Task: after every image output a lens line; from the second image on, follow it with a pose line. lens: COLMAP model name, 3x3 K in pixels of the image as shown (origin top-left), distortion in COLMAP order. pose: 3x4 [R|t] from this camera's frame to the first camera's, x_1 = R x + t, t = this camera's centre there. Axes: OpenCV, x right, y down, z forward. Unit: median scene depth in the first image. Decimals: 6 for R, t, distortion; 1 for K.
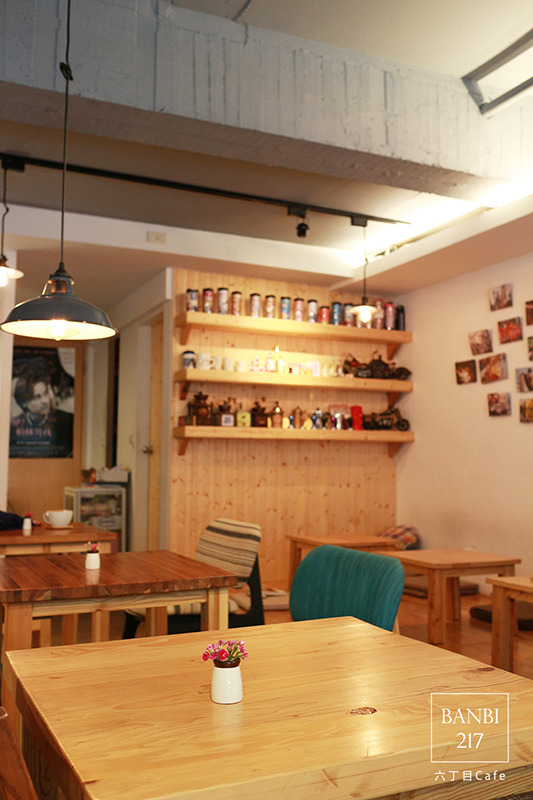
lens RADIAL K [[784.1, 0, 266.5], [0, 784.1, 400.0], [0, 0, 1]] dist [0.002141, 0.010738]
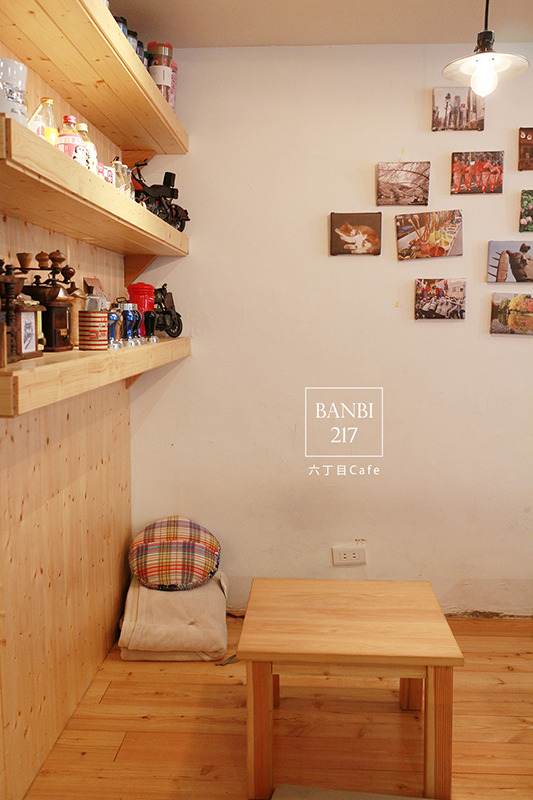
lens RADIAL K [[784.1, 0, 266.5], [0, 784.1, 400.0], [0, 0, 1]] dist [0.002141, 0.010738]
pose [[0.459093, -0.099786, 0.882766, -0.281731], [-0.068251, 0.986773, 0.147038, 0.002428], [-0.885762, -0.127754, 0.446211, 0.837279]]
